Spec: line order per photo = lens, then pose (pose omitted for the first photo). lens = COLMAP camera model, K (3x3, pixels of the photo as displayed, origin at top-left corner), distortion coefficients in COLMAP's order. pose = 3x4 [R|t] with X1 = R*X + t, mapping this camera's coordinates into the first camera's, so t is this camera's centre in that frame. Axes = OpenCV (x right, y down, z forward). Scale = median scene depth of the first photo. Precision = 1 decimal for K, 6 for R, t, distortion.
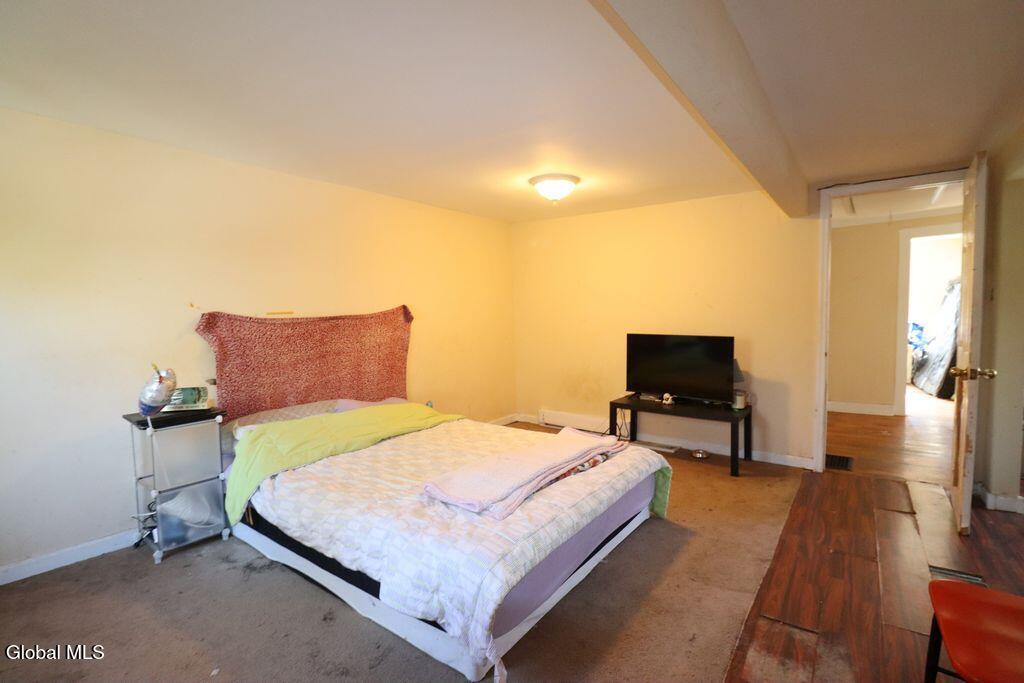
lens RADIAL K [[464.1, 0, 509.3], [0, 464.1, 340.3], [0, 0, 1]] dist [0.000857, -0.015583]
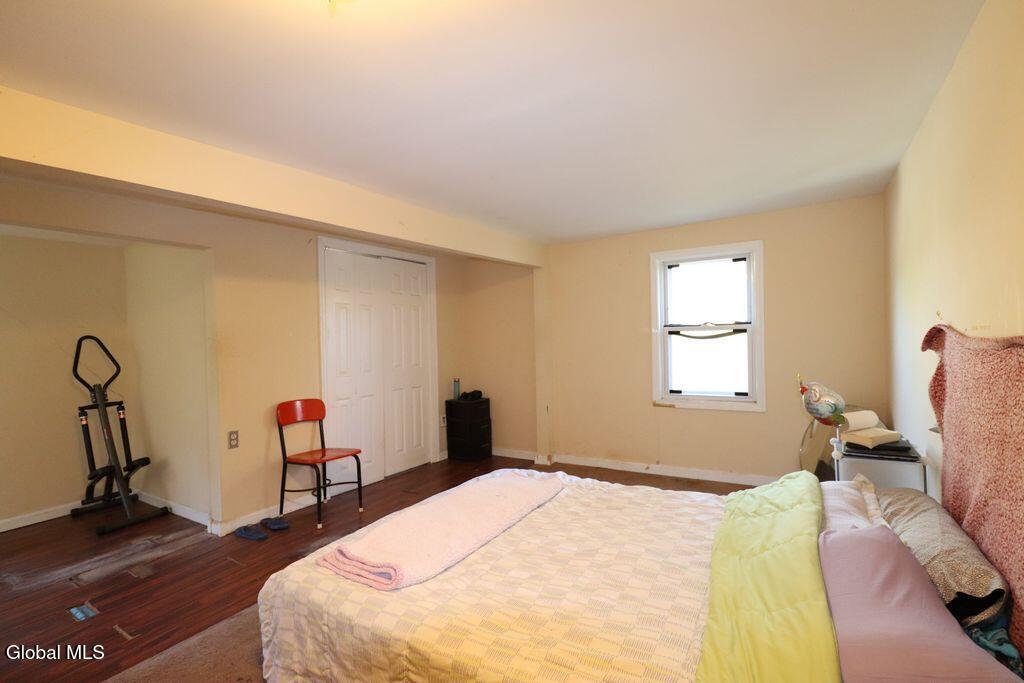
lens RADIAL K [[464.1, 0, 509.3], [0, 464.1, 340.3], [0, 0, 1]] dist [0.000857, -0.015583]
pose [[-0.995040, 0.052184, -0.084684, 0.018604], [0.047050, 0.996995, 0.061538, -0.086636], [0.087641, 0.057249, -0.994506, 1.266733]]
